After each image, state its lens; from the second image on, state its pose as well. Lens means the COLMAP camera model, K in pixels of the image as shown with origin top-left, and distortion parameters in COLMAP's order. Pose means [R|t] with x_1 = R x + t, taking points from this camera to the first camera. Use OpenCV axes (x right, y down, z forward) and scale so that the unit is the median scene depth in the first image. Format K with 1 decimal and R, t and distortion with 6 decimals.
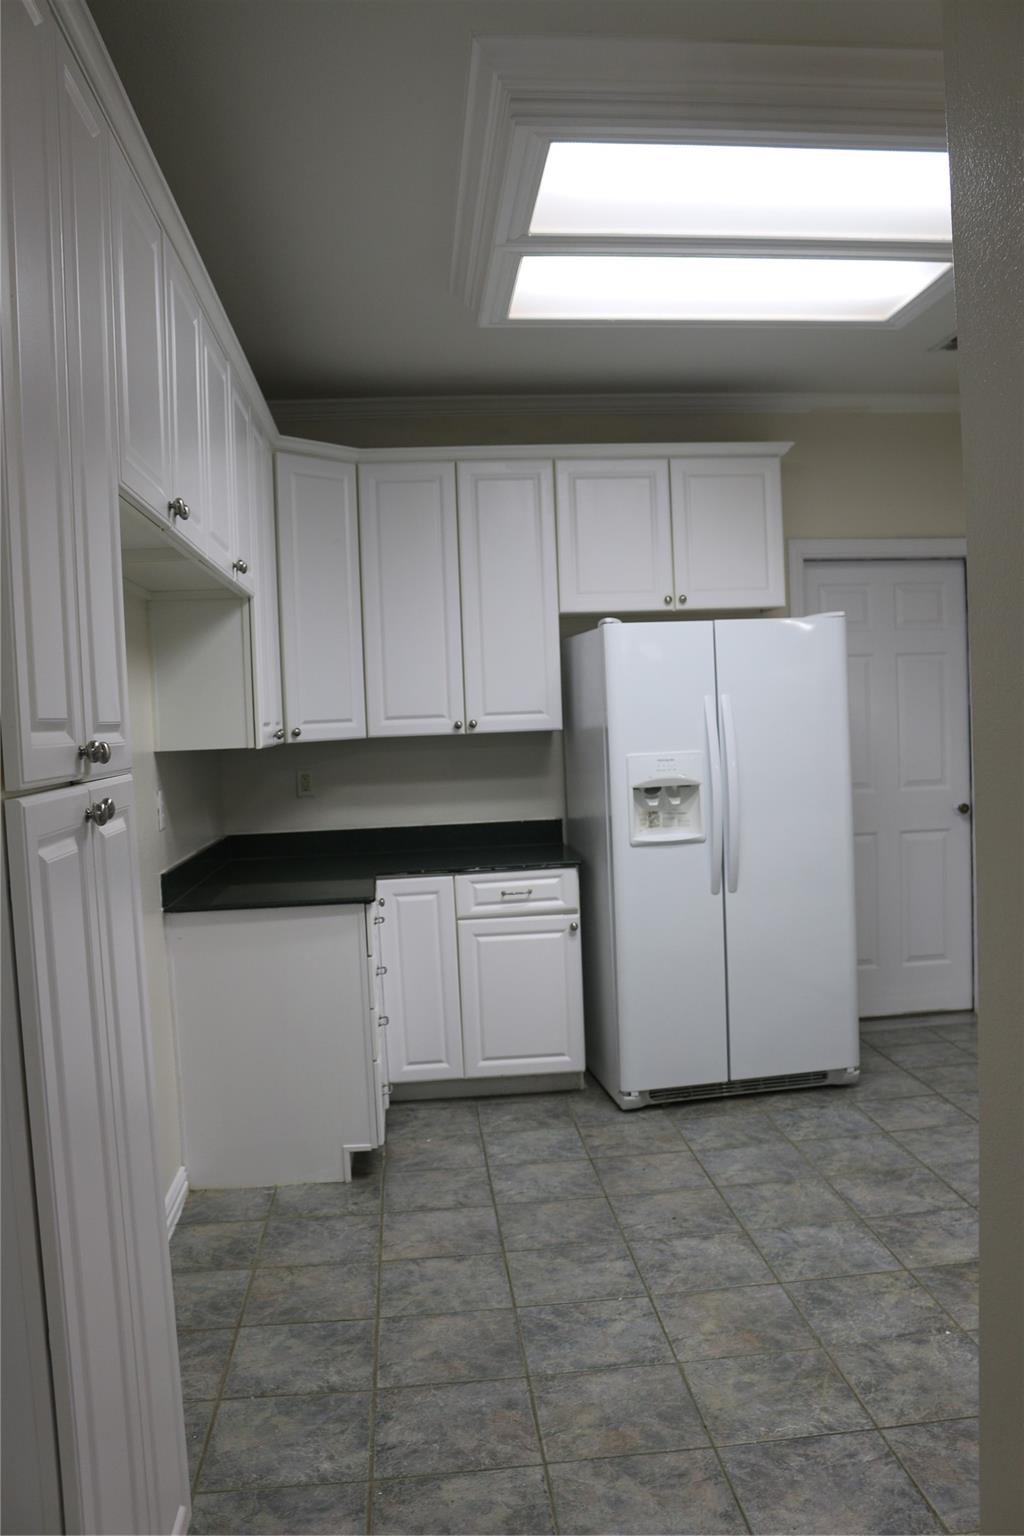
lens RADIAL K [[1230.8, 0, 512.0], [0, 1230.8, 768.0], [0, 0, 1]] dist [-0.130554, 0.001132]
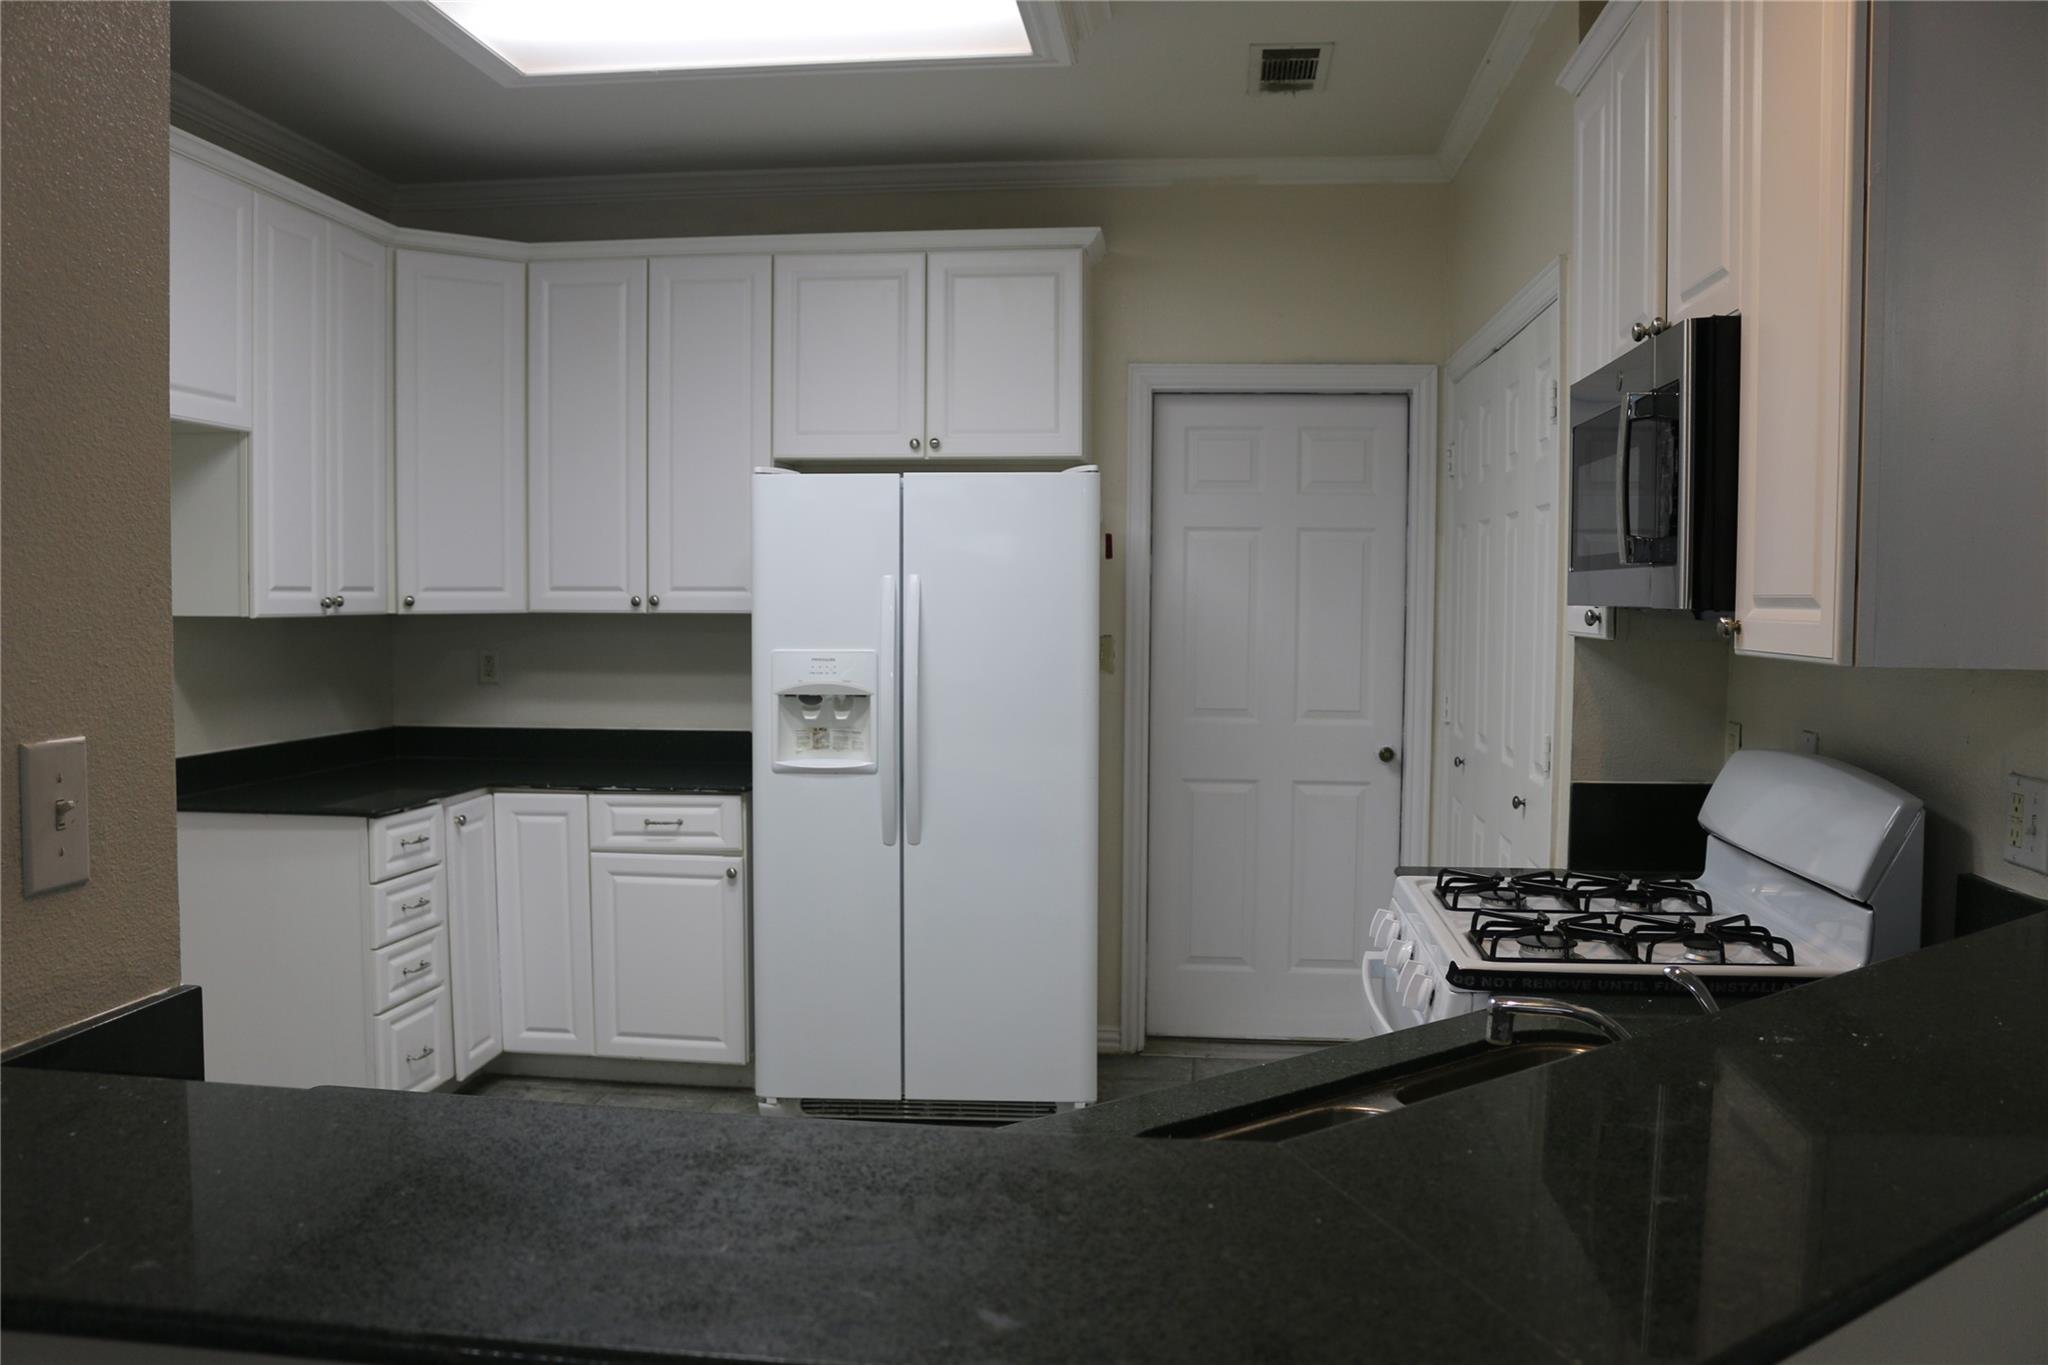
lens RADIAL K [[1659.8, 0, 1024.0], [0, 1659.8, 682.5], [0, 0, 1]] dist [-0.127845, 0.003273]
pose [[0.978556, 0.056161, -0.198178, 0.421179], [-0.053535, 0.998393, 0.018586, -0.016908], [0.198904, -0.007578, 0.979990, 0.037196]]
